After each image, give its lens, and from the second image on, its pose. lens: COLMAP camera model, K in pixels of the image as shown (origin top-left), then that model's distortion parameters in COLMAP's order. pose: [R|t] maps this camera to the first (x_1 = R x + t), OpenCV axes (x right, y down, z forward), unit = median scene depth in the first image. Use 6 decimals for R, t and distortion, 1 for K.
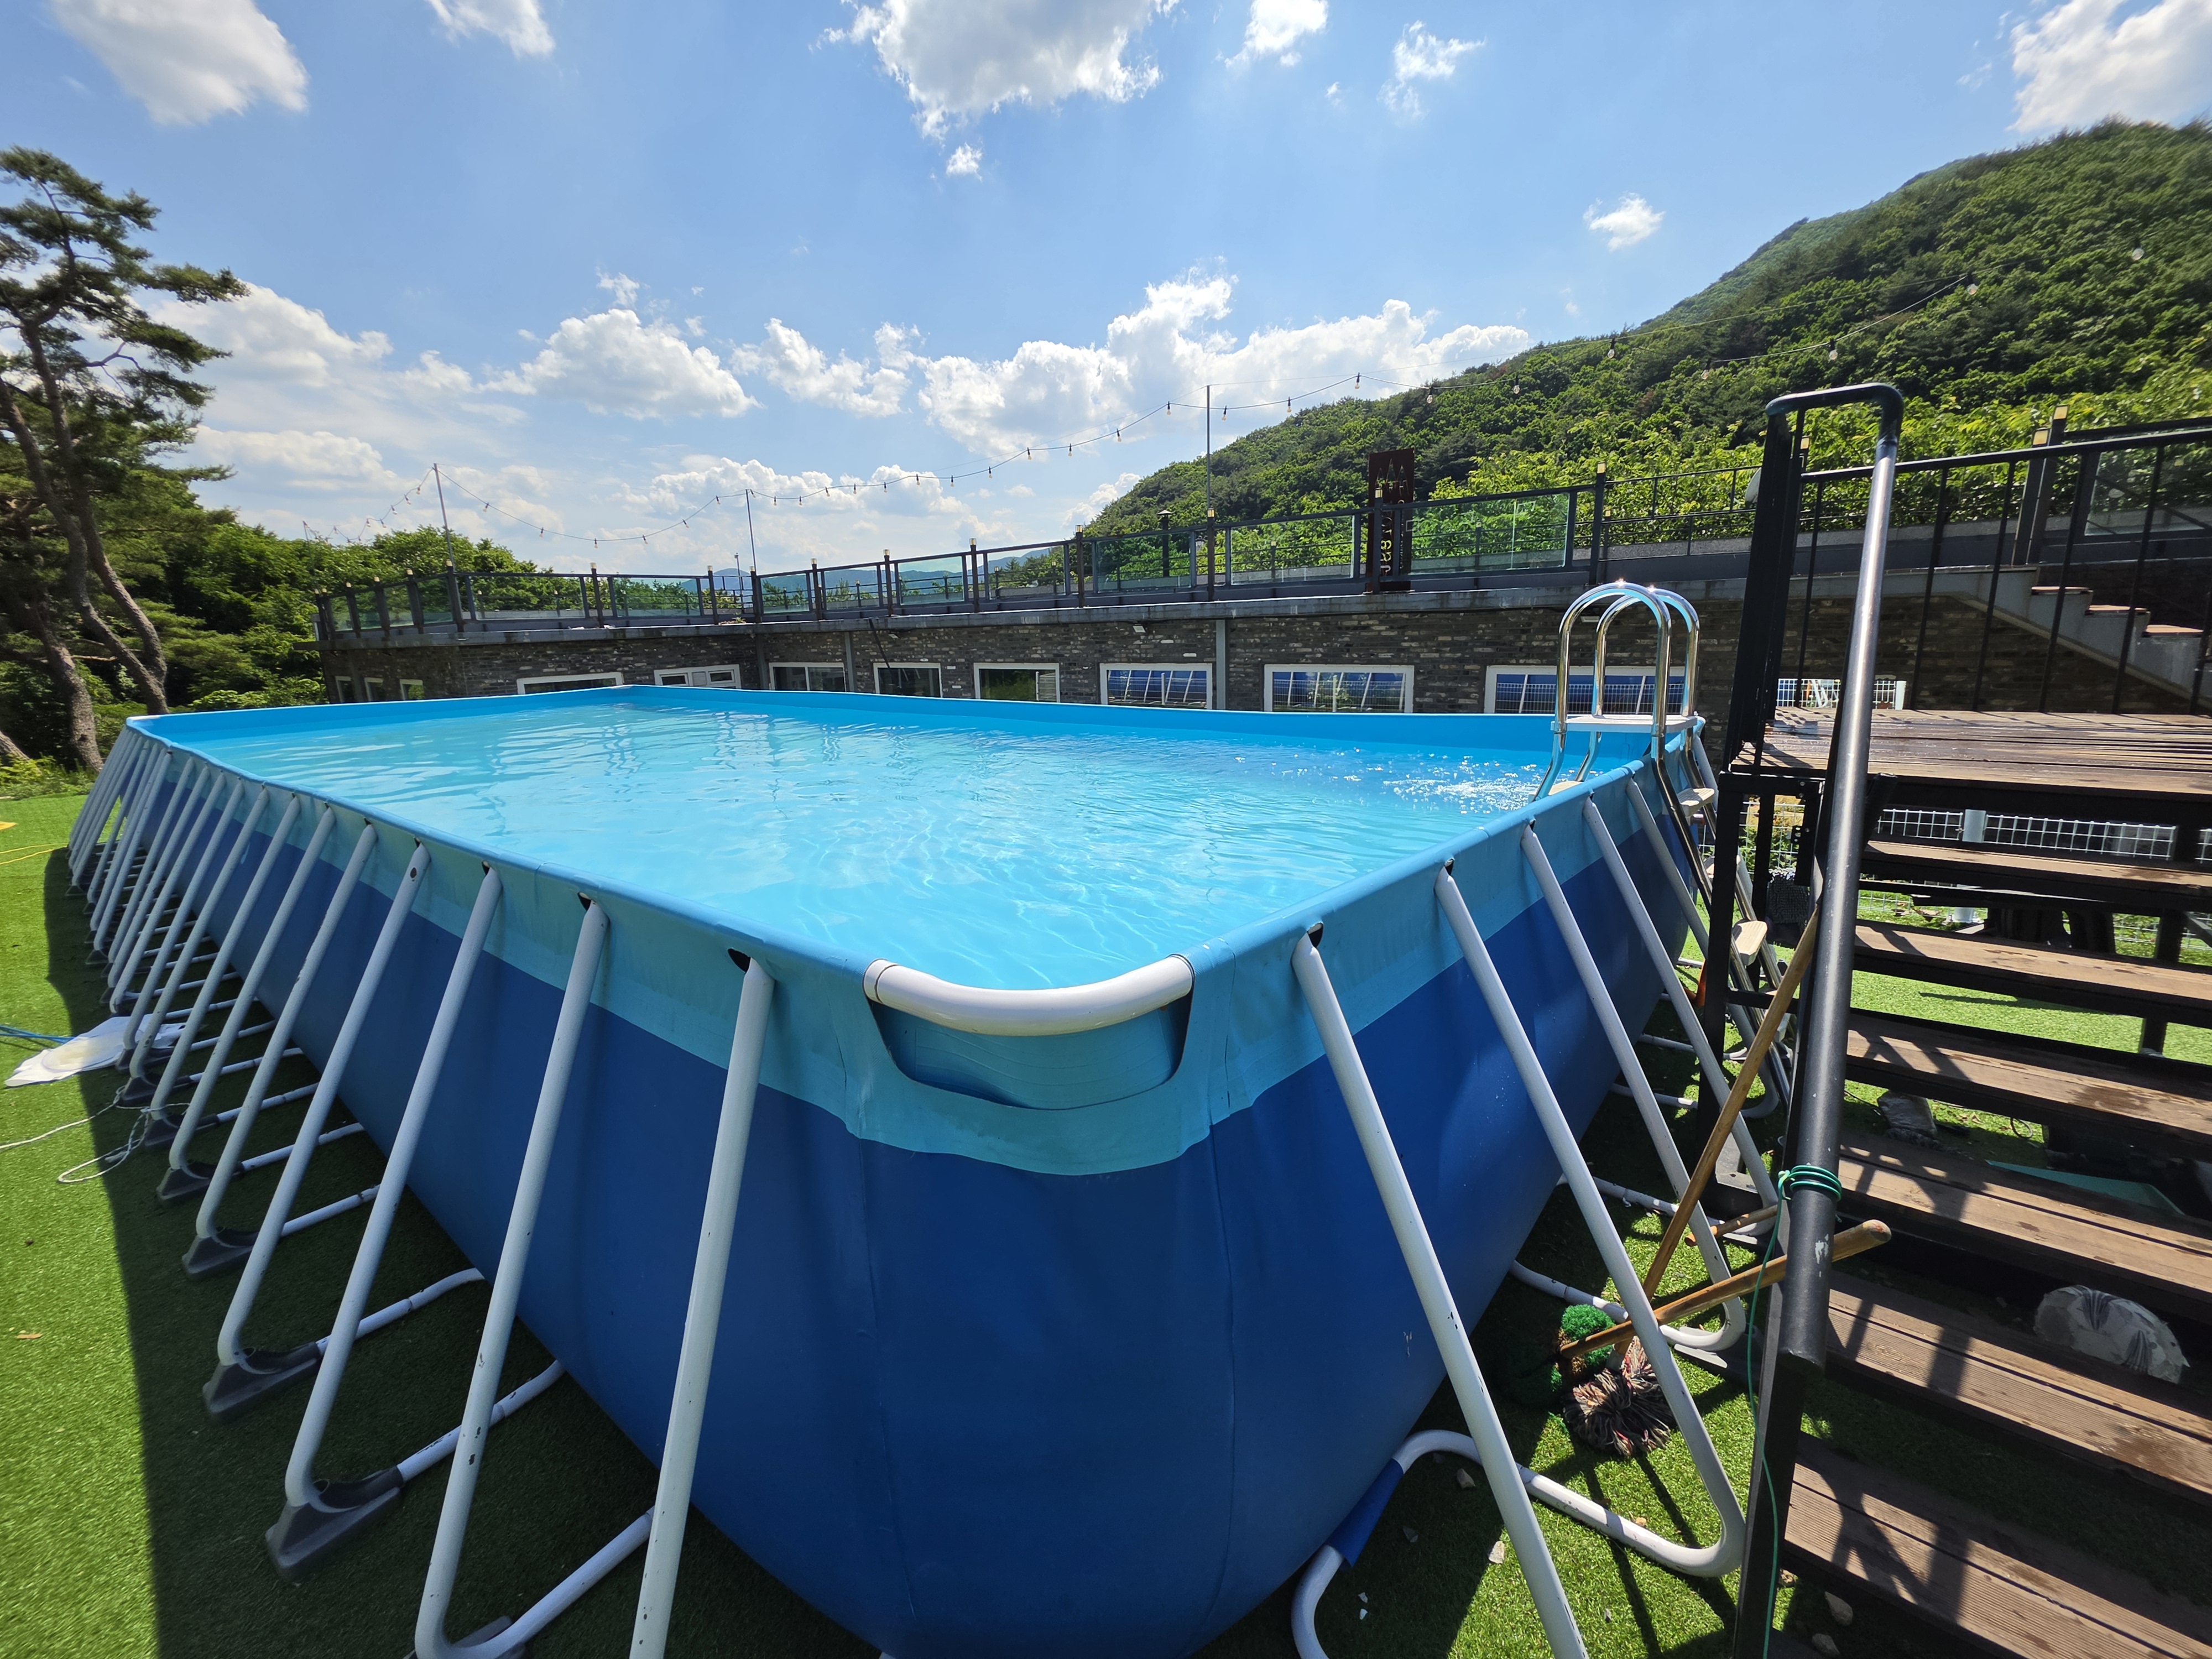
lens RADIAL K [[924.7, 0, 1100.4], [0, 924.7, 797.6], [0, 0, 1]] dist [0.000939, 0.000199]
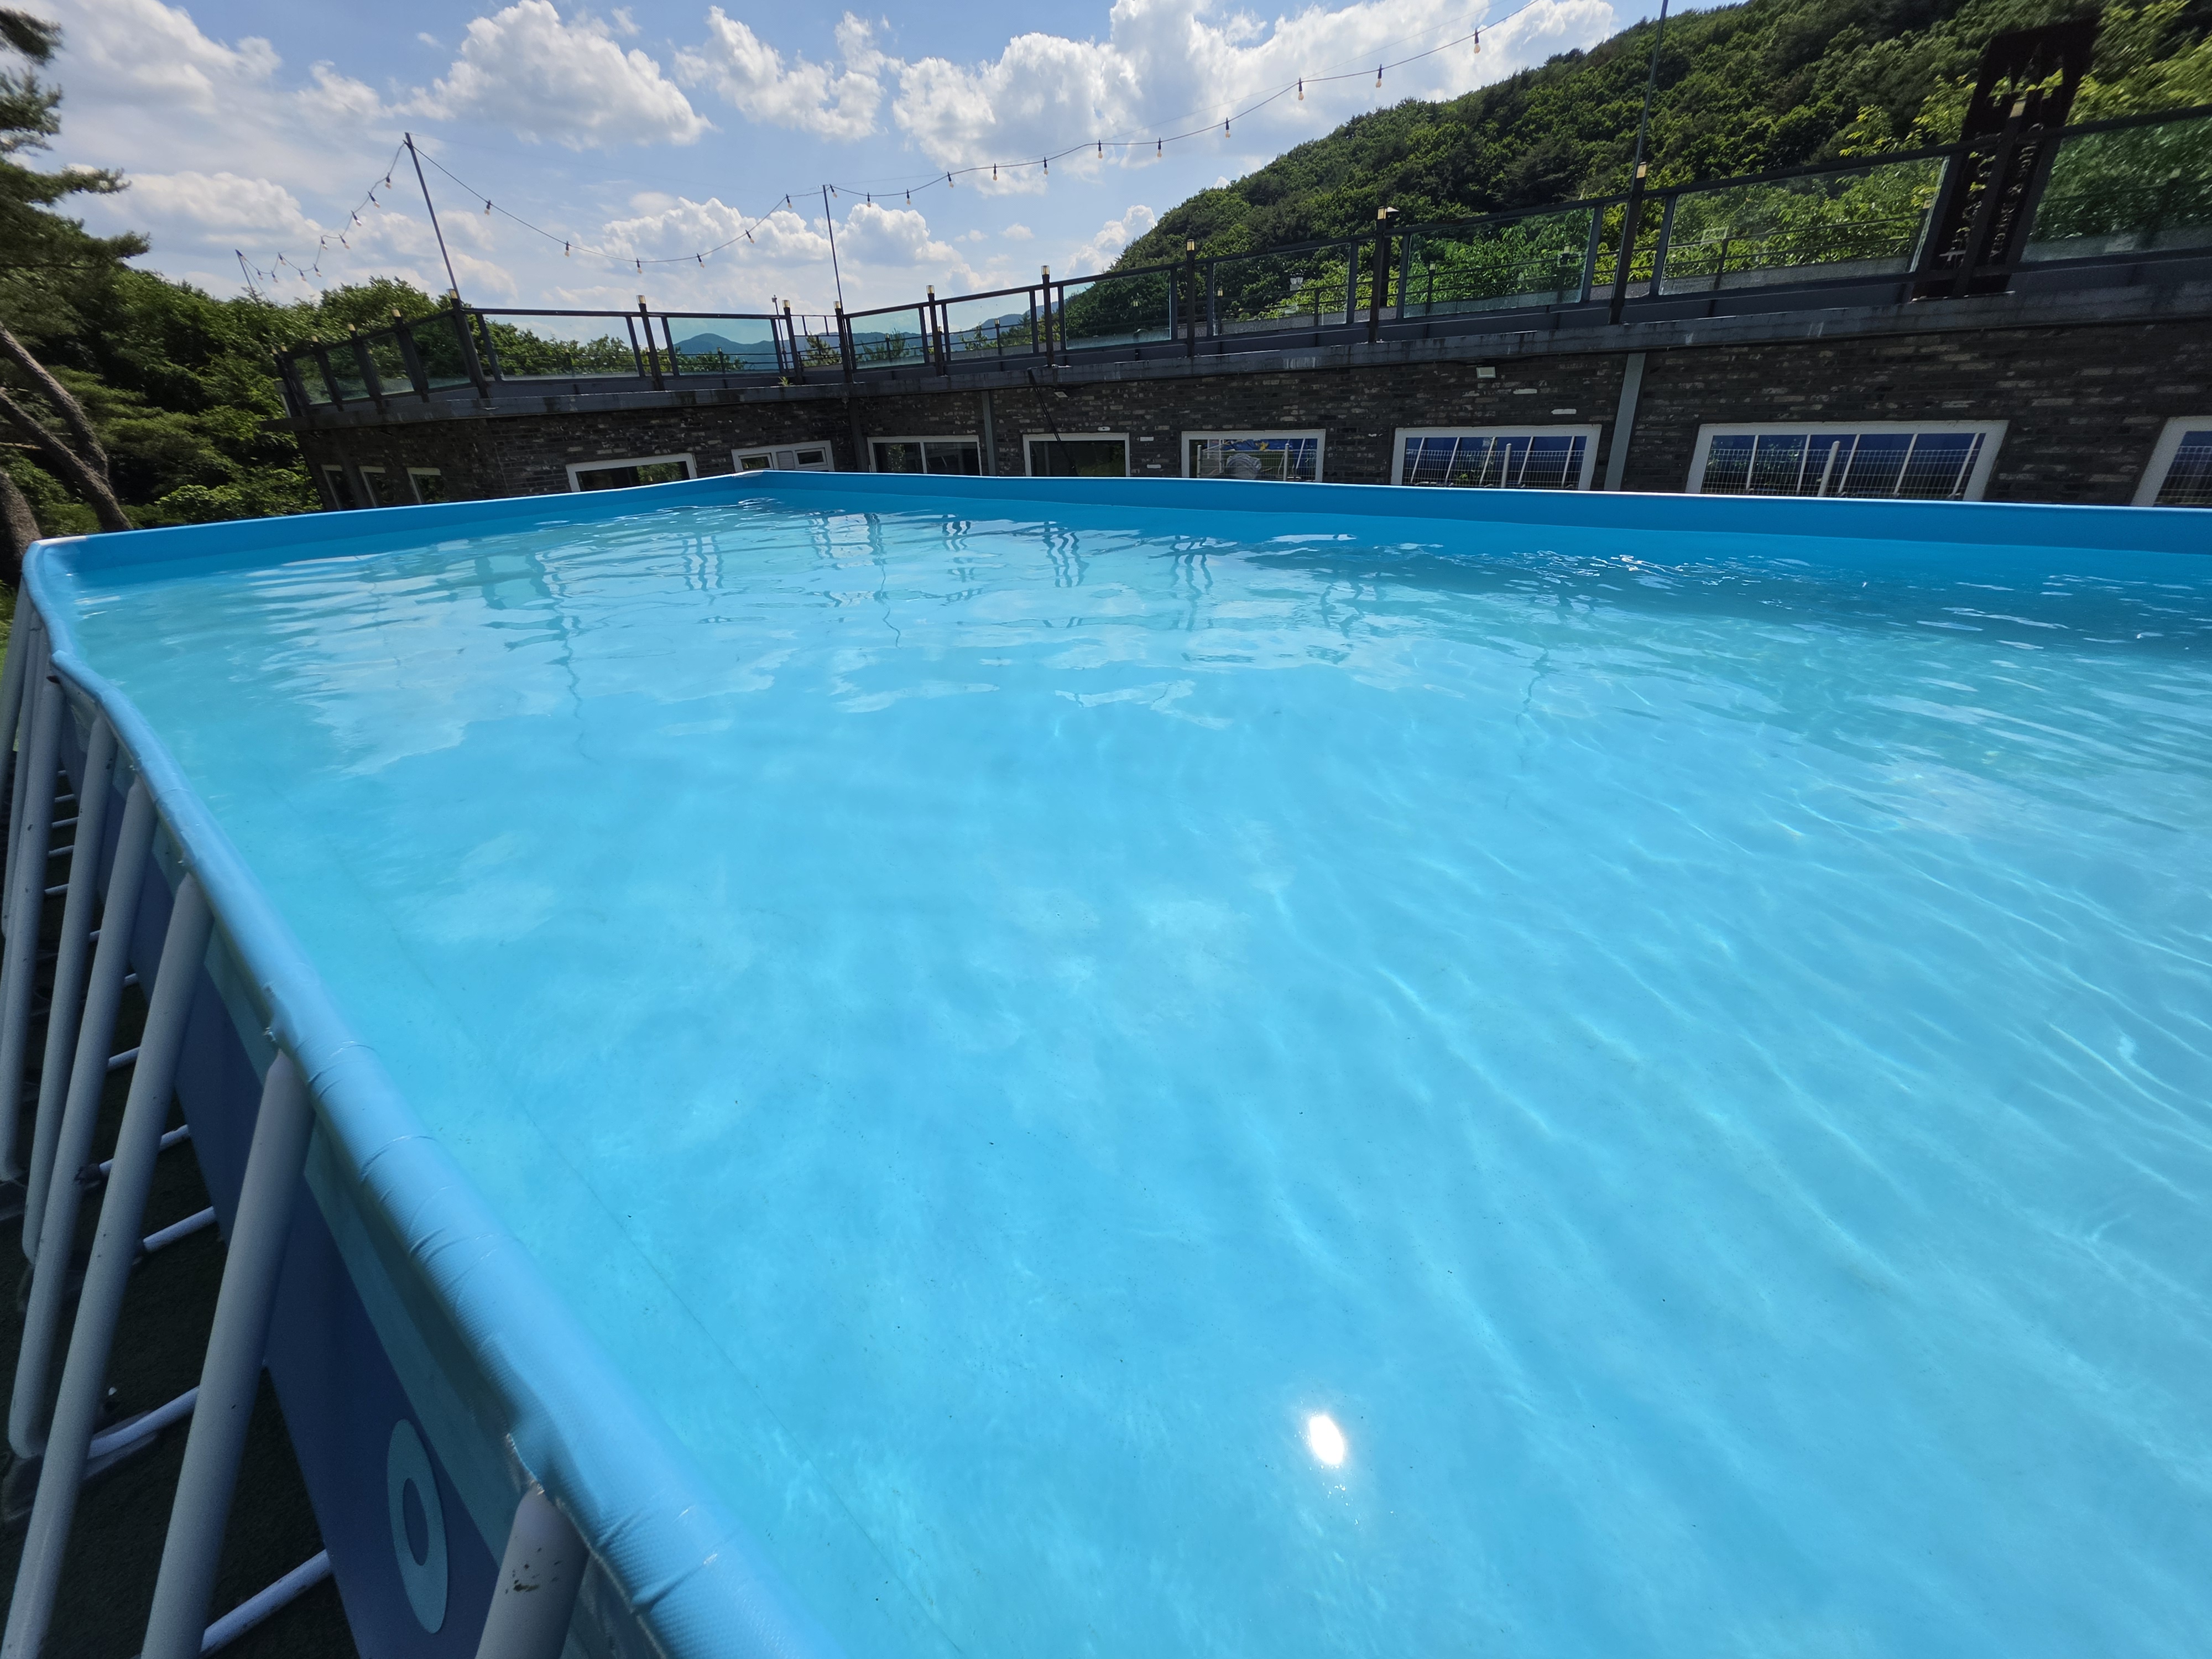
lens RADIAL K [[889.1, 0, 1106.0], [0, 889.1, 829.5], [0, 0, 1]] dist [-0.004290, 0.001899]
pose [[0.999874, -0.015855, 0.000466, -0.034335], [0.015153, 0.963475, 0.267369, -0.004932], [-0.004688, -0.267328, 0.963594, 0.038172]]
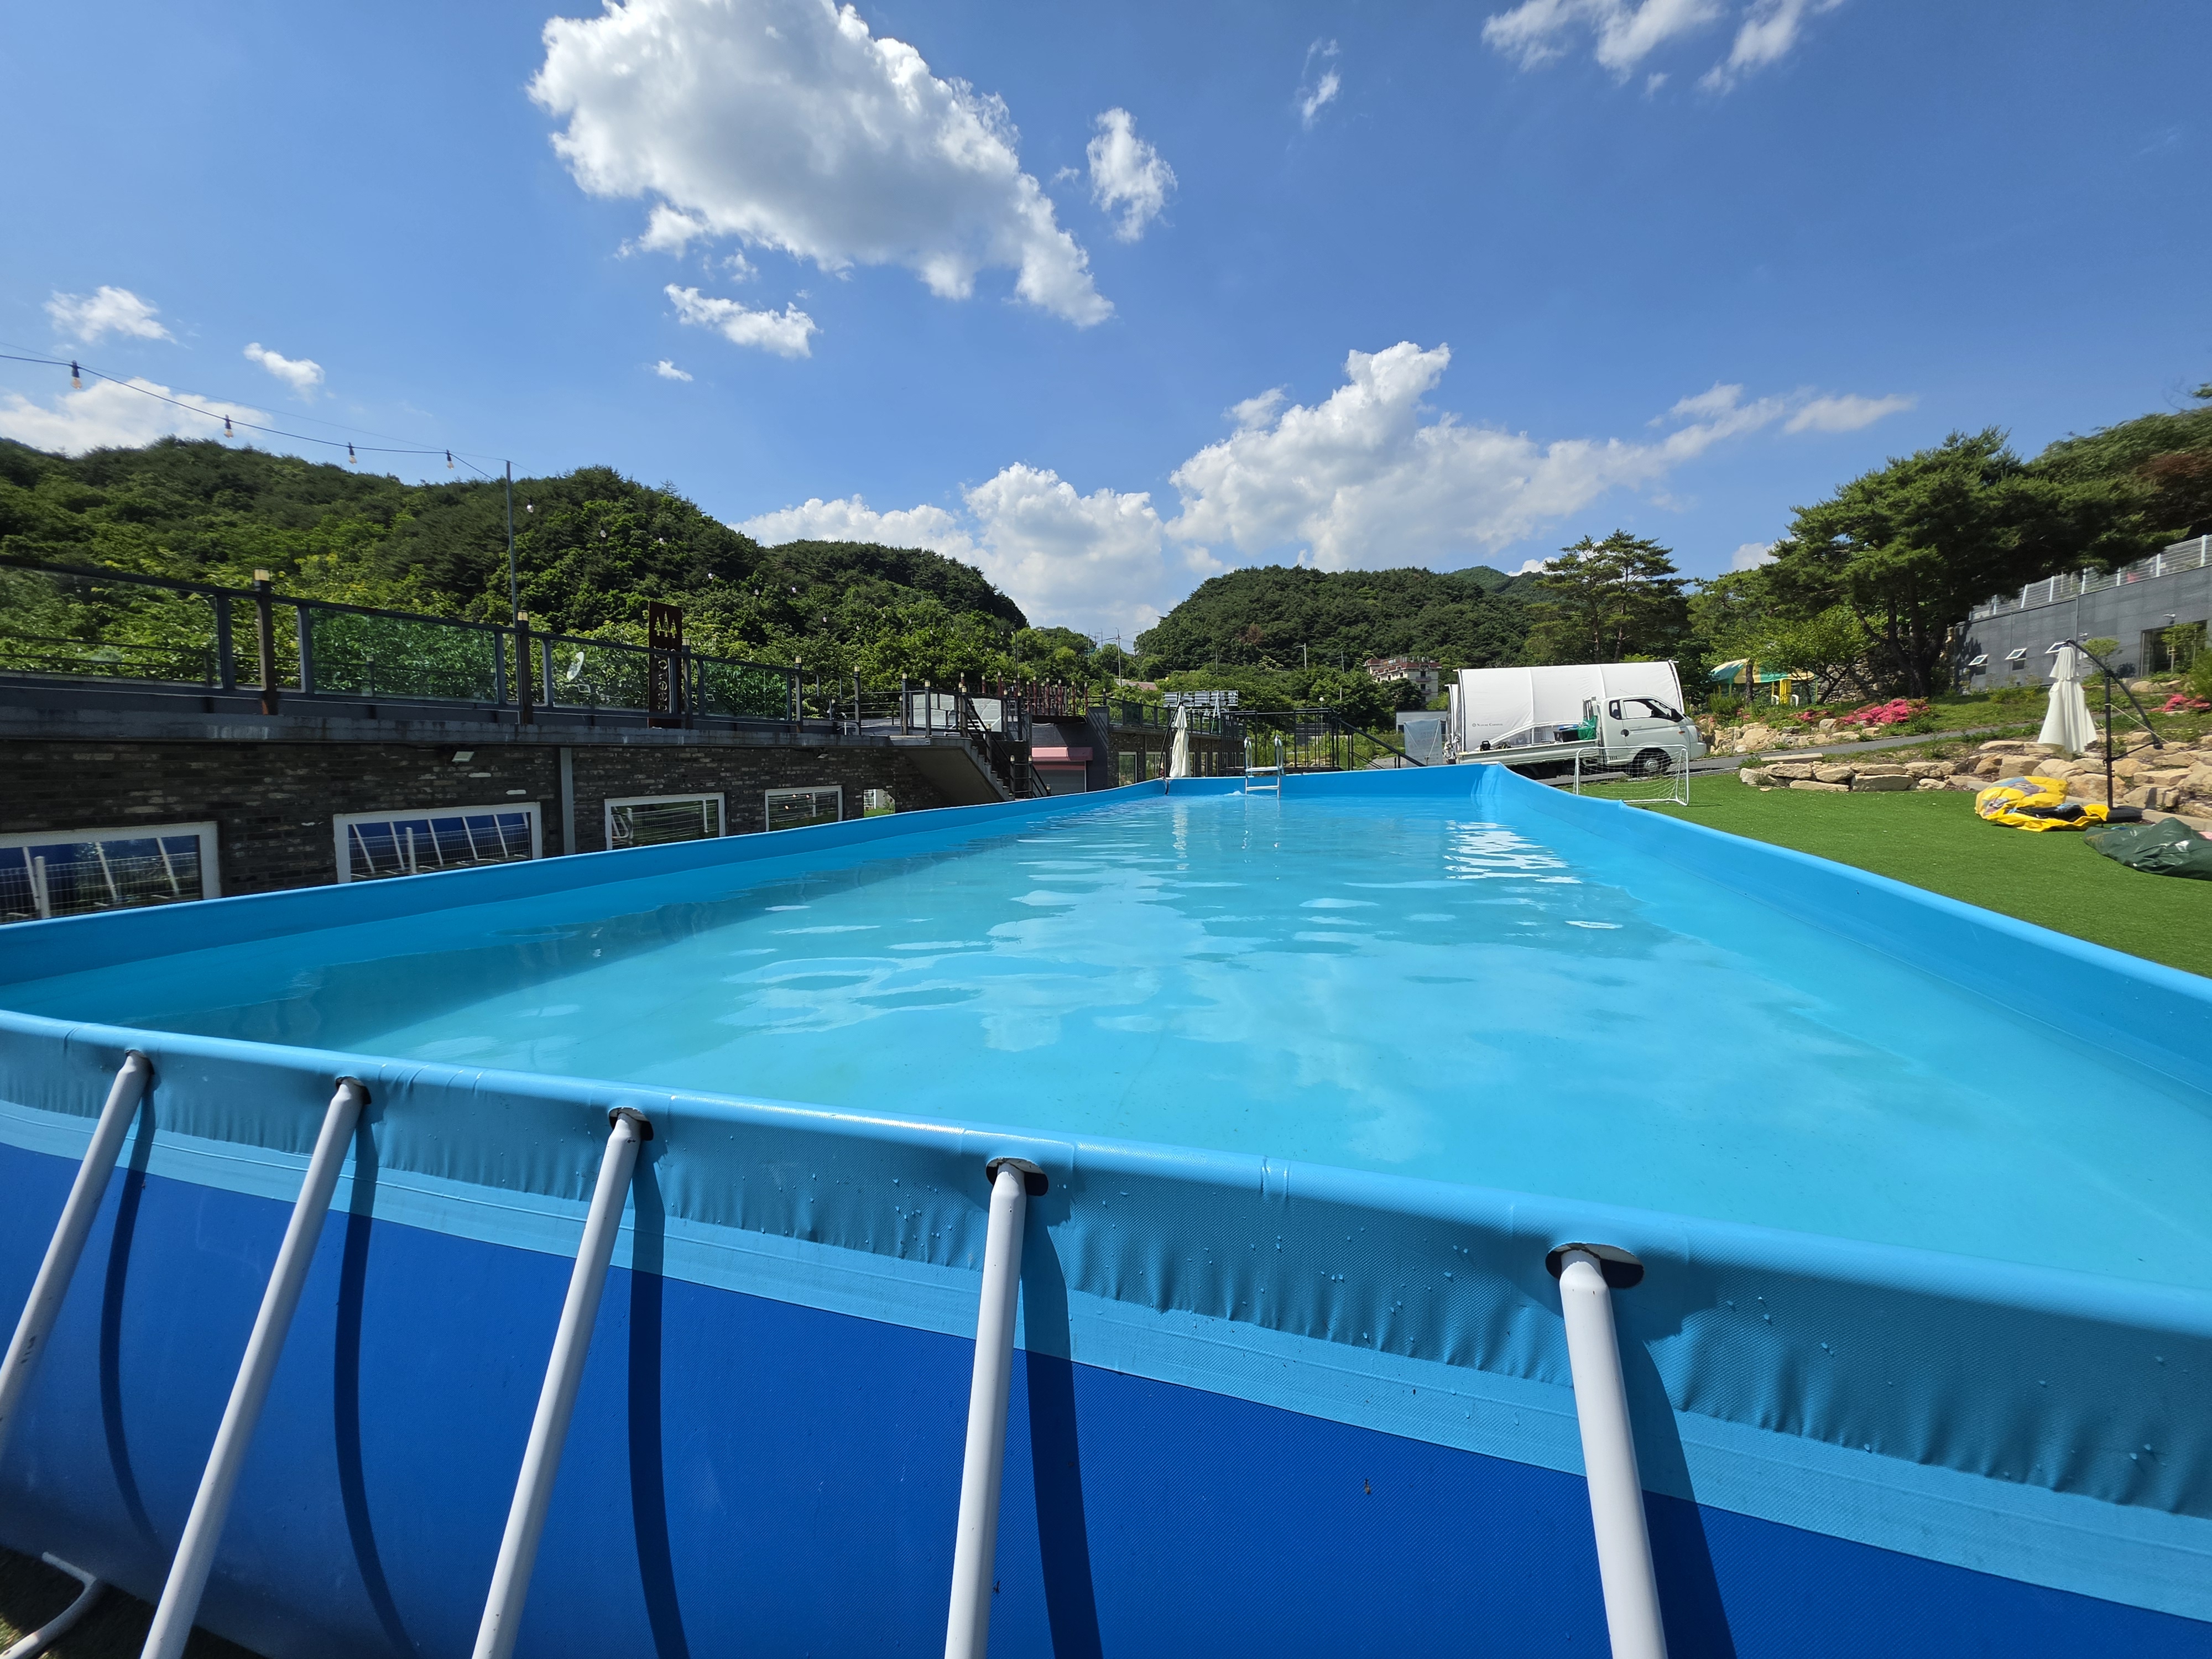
lens RADIAL K [[889.1, 0, 1106.0], [0, 889.1, 829.5], [0, 0, 1]] dist [-0.004290, 0.001899]
pose [[-0.394081, -0.040382, 0.918188, -0.103621], [0.192387, 0.973277, 0.125376, -0.016828], [-0.898714, 0.226056, -0.375781, 0.115931]]
